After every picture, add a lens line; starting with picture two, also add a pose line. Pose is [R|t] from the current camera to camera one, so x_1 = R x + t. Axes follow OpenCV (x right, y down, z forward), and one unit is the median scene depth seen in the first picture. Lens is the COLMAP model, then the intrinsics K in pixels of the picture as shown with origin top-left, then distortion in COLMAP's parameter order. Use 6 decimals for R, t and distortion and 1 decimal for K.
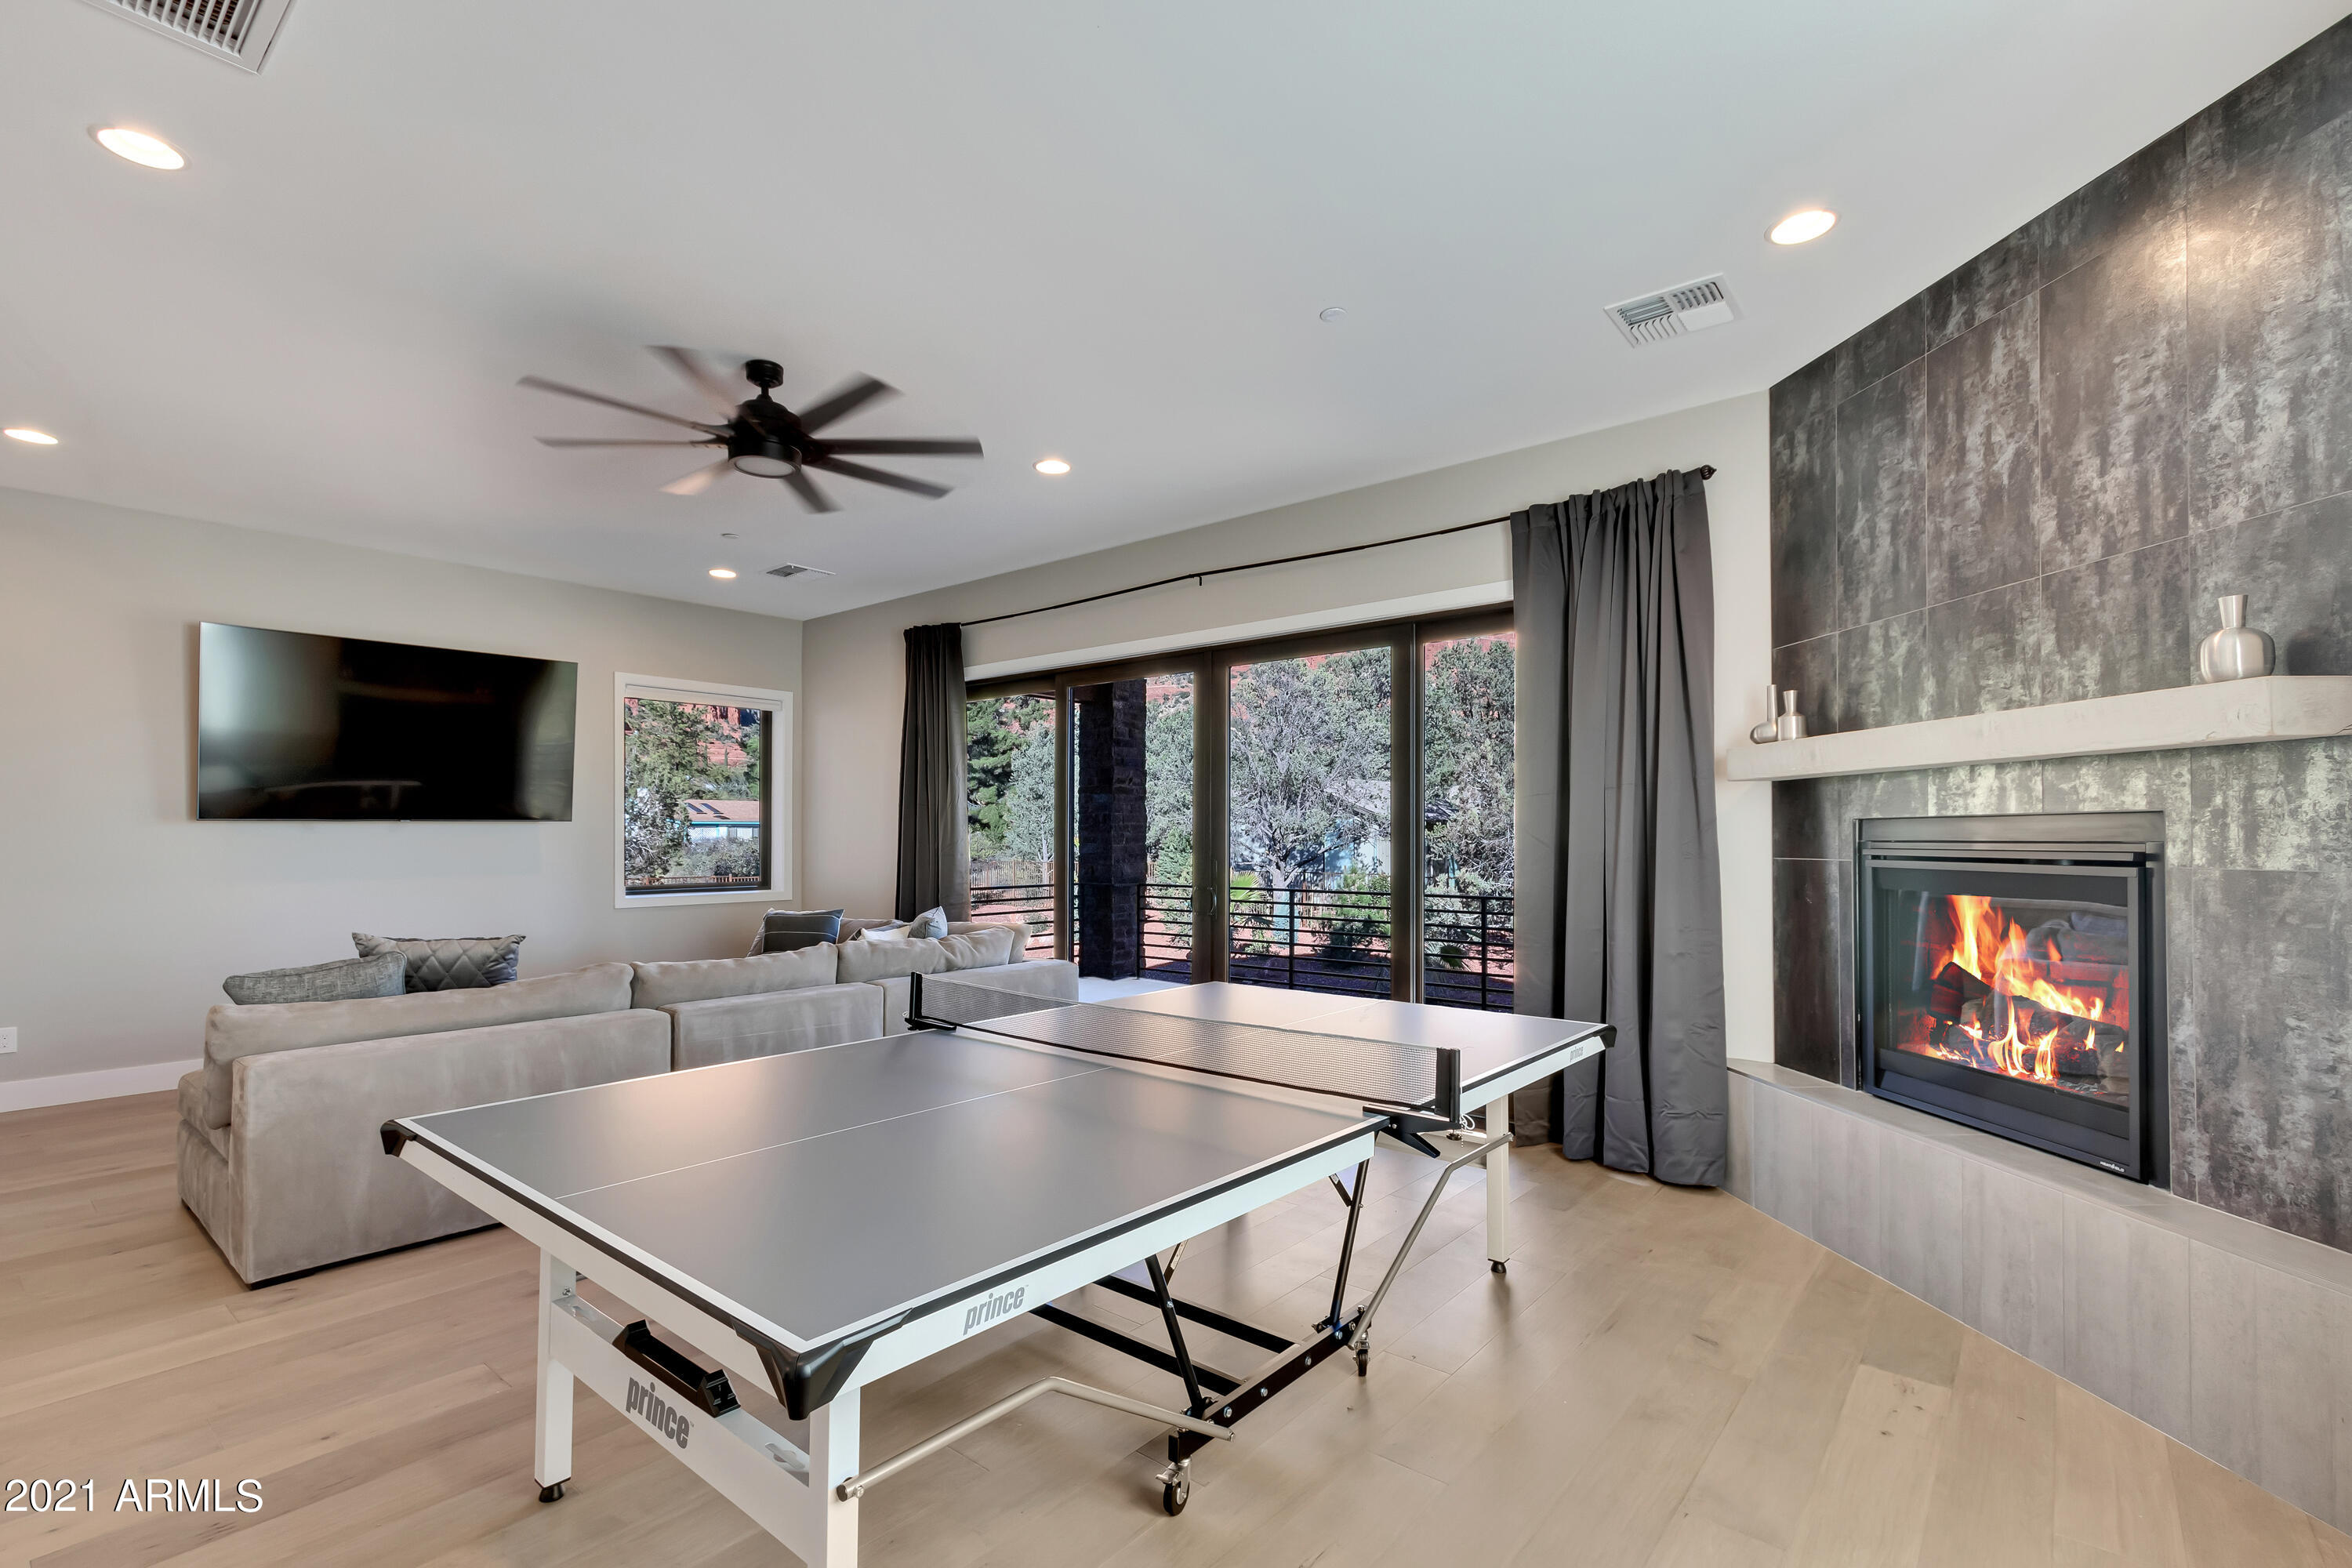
lens RADIAL K [[1061.6, 0, 1172.2], [0, 1061.6, 838.9], [0, 0, 1]] dist [-0.001871, -0.000354]
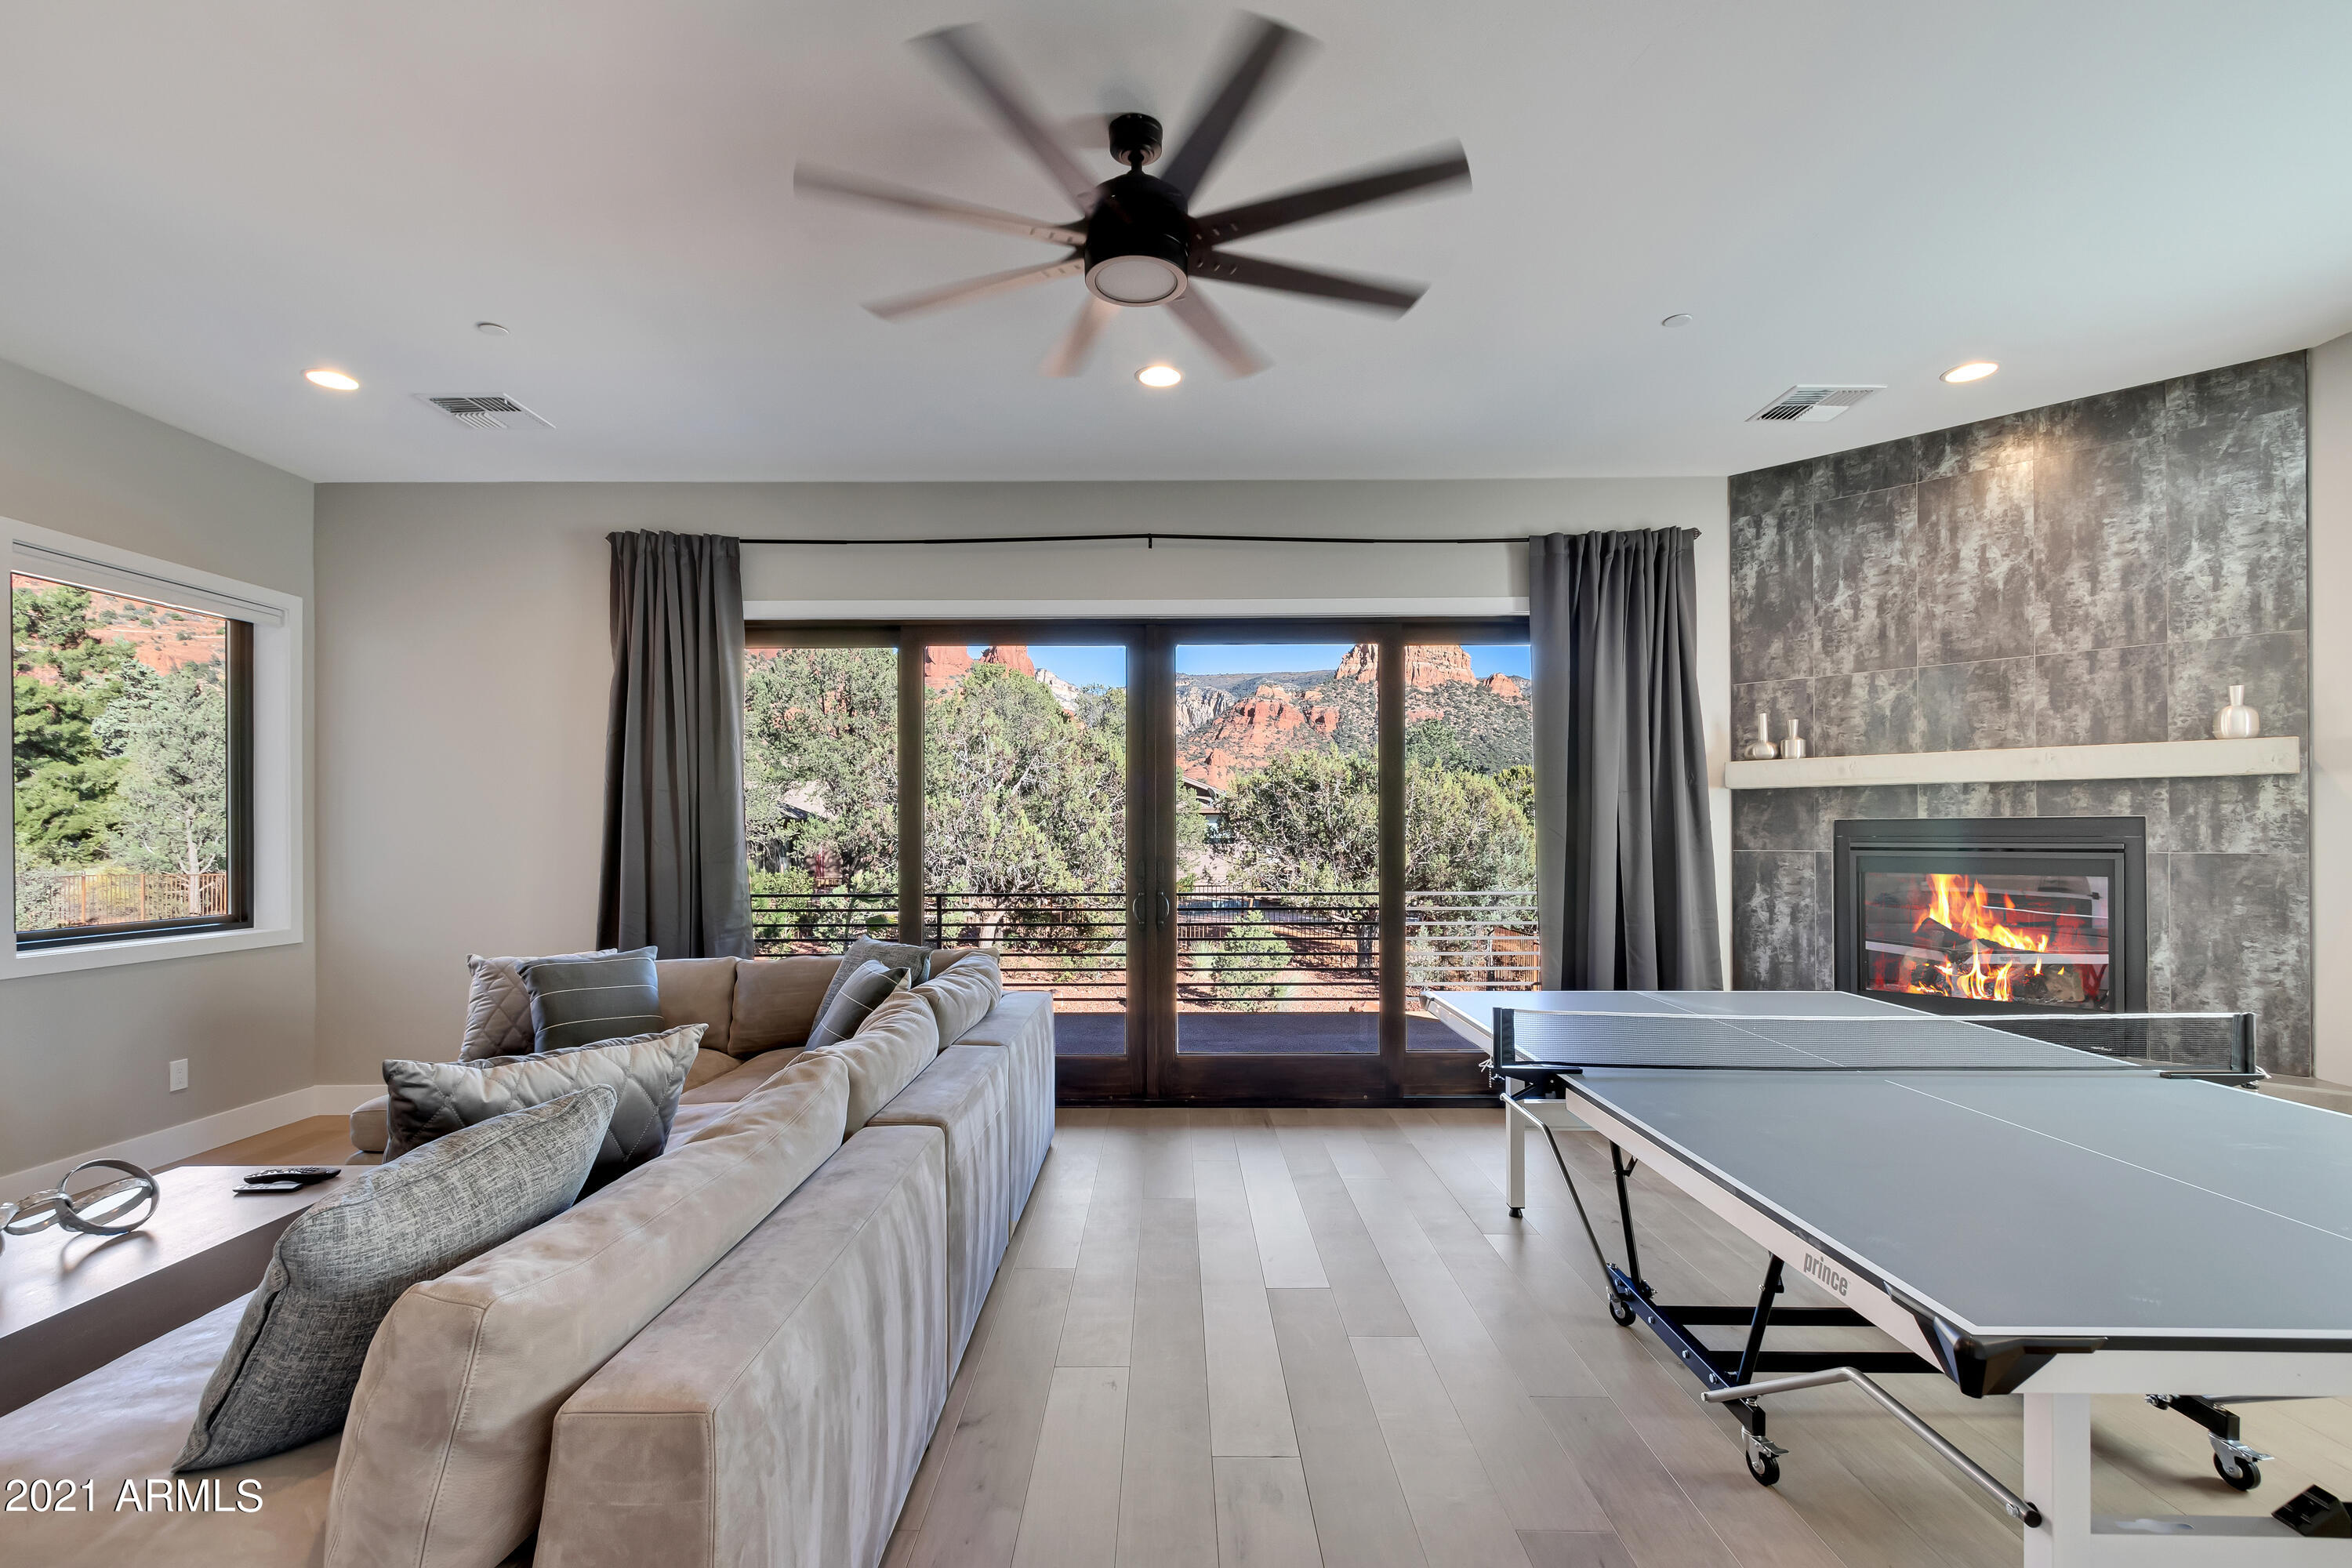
lens RADIAL K [[1061.6, 0, 1172.2], [0, 1061.6, 838.9], [0, 0, 1]] dist [-0.001871, -0.000354]
pose [[0.767754, -0.007075, 0.640705, -1.030350], [0.005241, 0.999975, 0.004763, -0.007395], [-0.640723, -0.000299, 0.767772, 0.631969]]
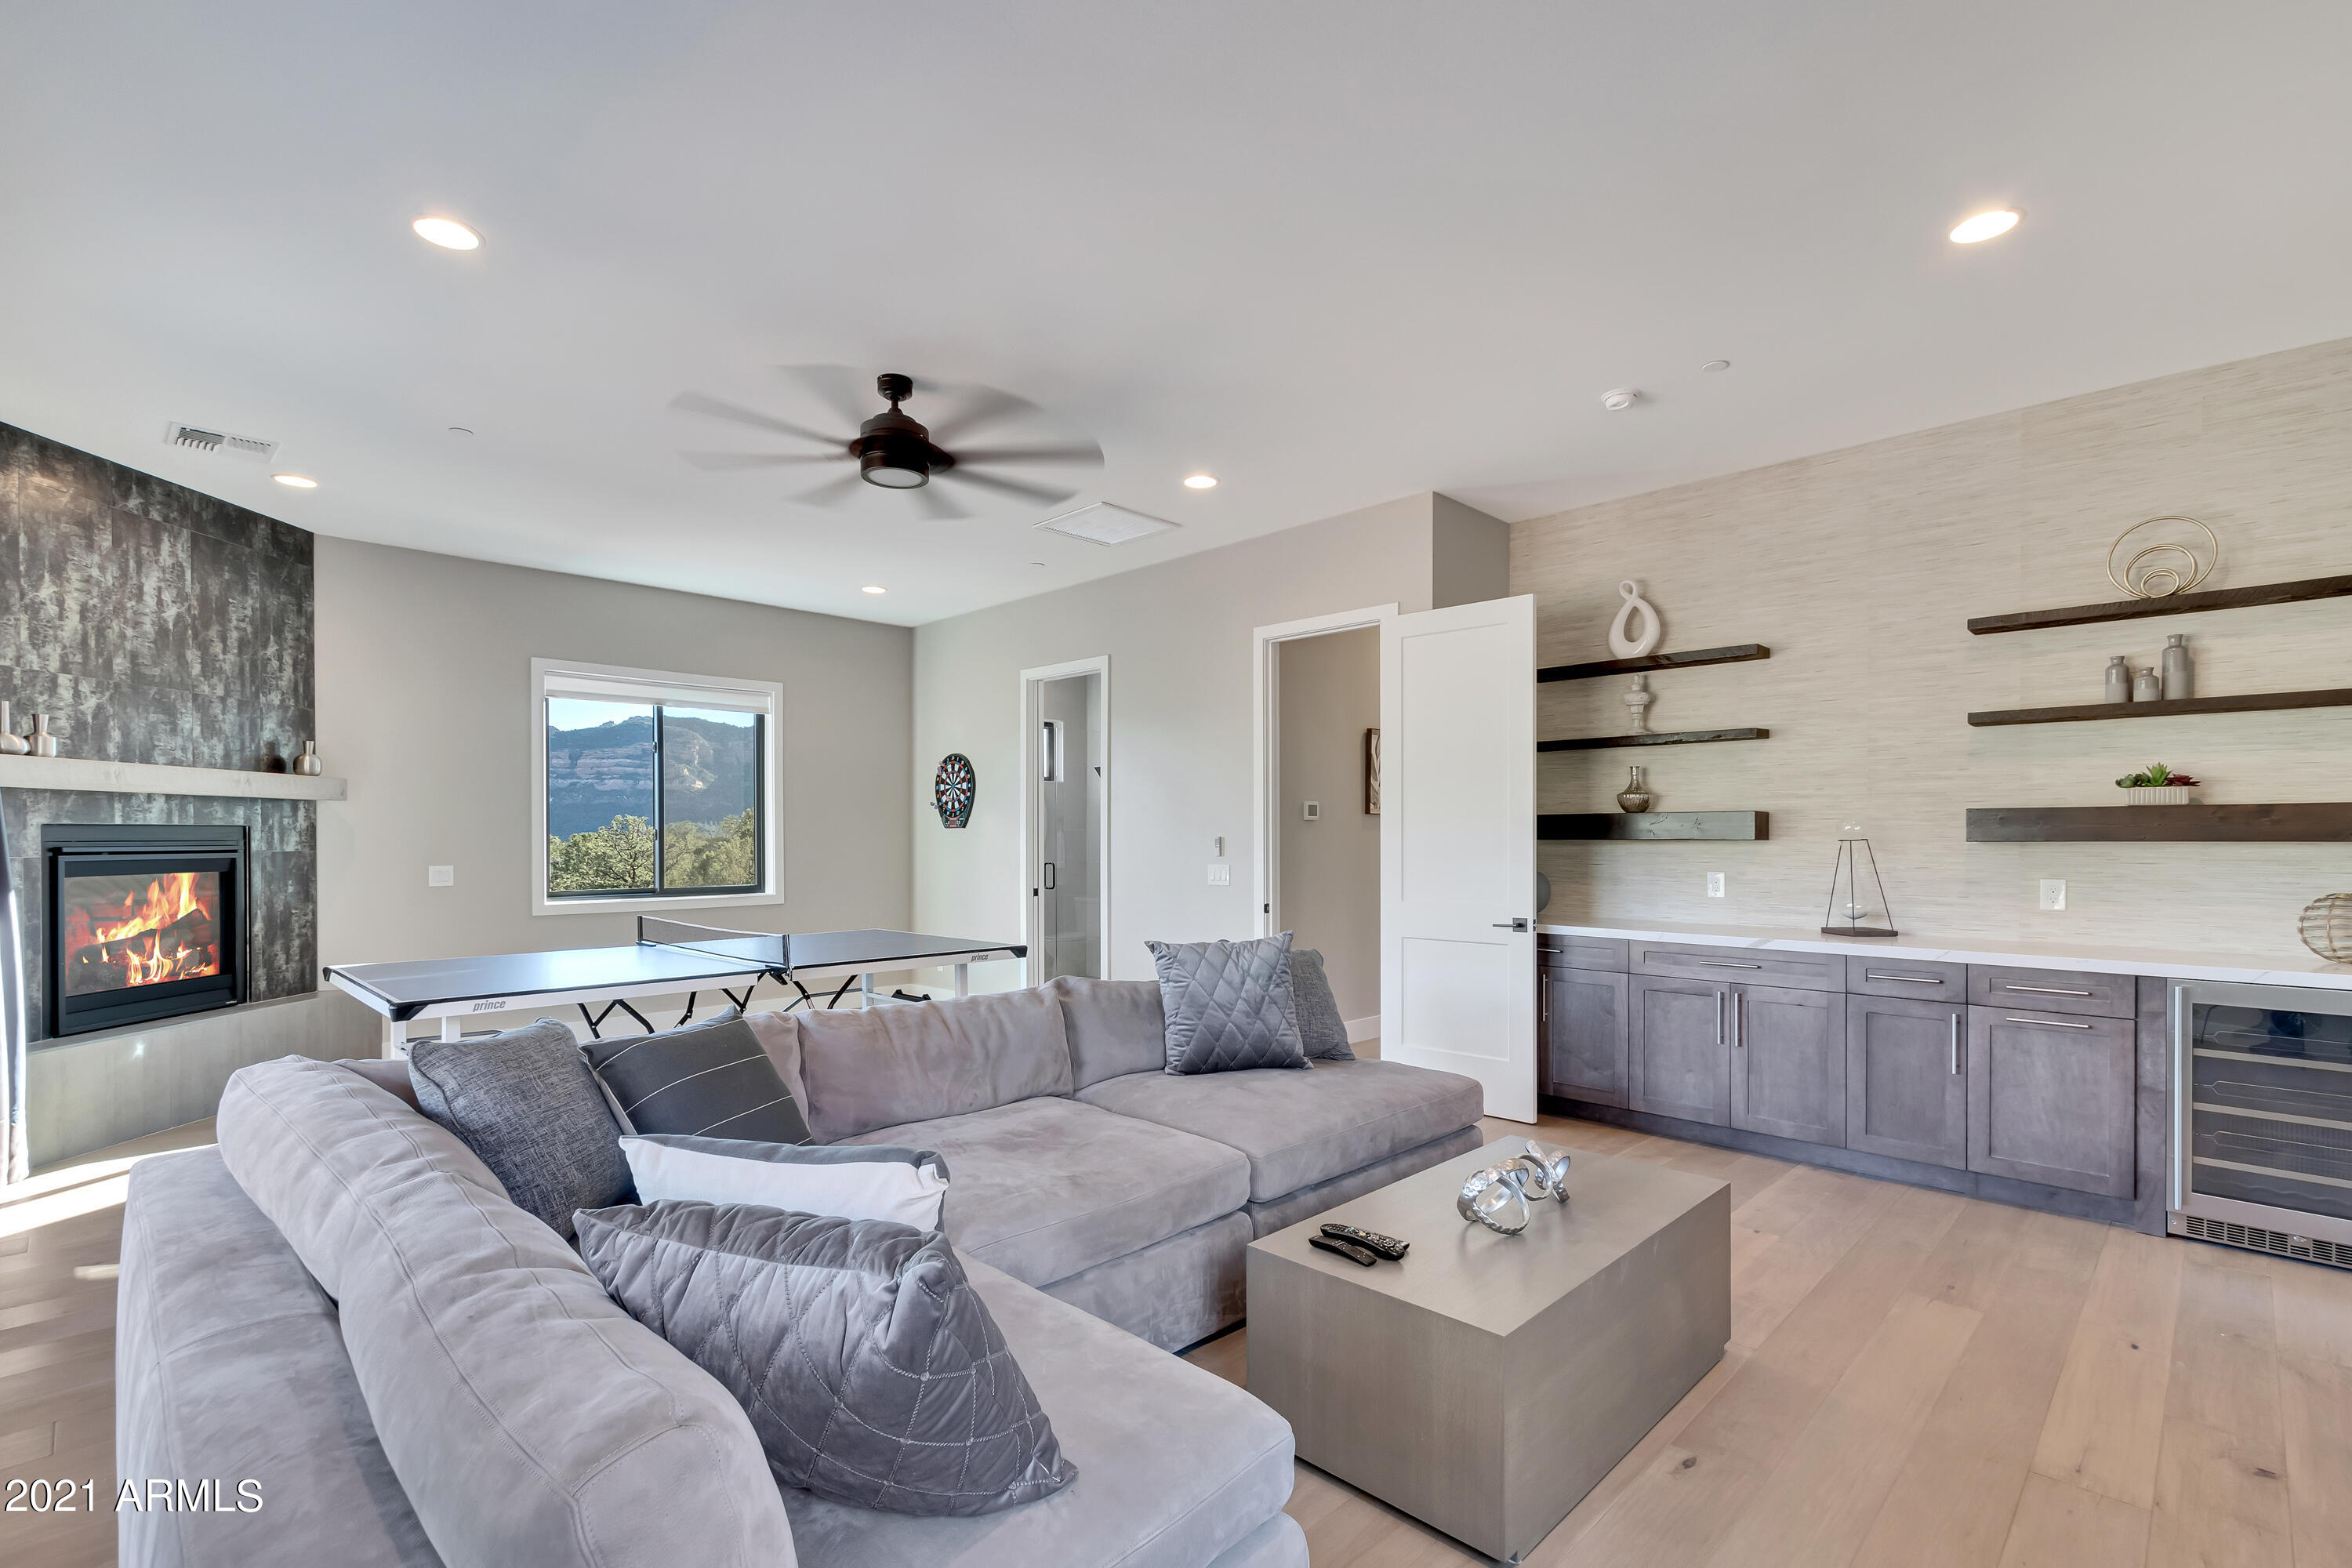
lens RADIAL K [[1061.6, 0, 1172.2], [0, 1061.6, 838.9], [0, 0, 1]] dist [-0.001871, -0.000354]
pose [[-0.996982, 0.003471, 0.077560, -0.956029], [0.004039, 0.999966, 0.007160, -0.006590], [-0.077533, 0.007451, -0.996962, 2.628679]]
